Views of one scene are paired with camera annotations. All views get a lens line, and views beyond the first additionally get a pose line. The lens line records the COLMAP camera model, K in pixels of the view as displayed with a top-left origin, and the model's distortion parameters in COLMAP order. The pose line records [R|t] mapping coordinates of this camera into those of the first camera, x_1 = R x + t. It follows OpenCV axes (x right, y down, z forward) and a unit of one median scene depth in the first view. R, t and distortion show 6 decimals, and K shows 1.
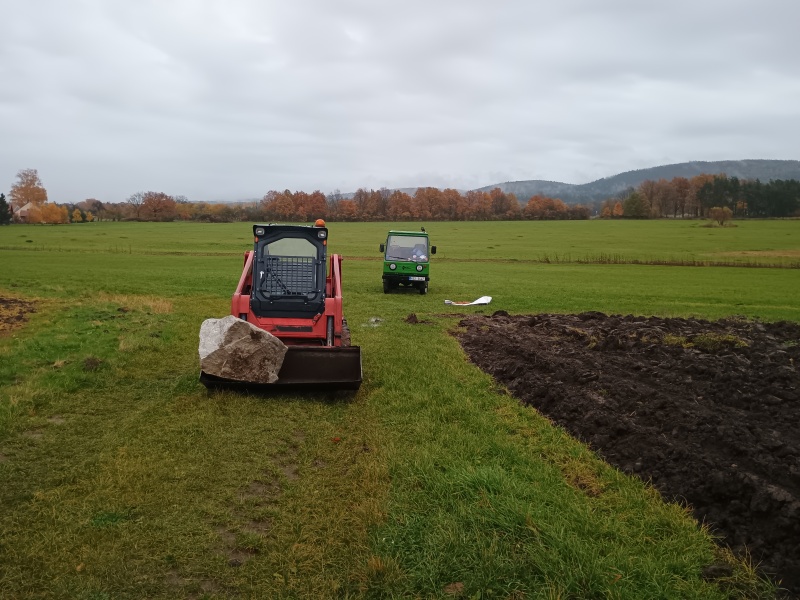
lens RADIAL K [[662.2, 0, 400.0], [0, 662.2, 300.0], [0, 0, 1]] dist [0.029153, -0.007932]
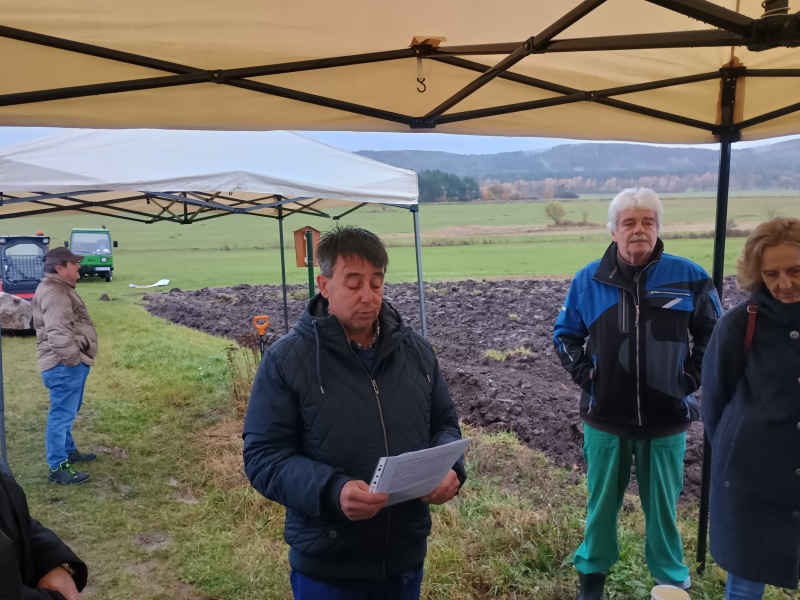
lens RADIAL K [[662.2, 0, 400.0], [0, 662.2, 300.0], [0, 0, 1]] dist [0.029153, -0.007932]
pose [[0.894956, -0.076752, 0.439502, -0.034369], [0.067738, 0.997047, 0.036184, 0.021825], [-0.440981, -0.002613, 0.897513, -0.412759]]
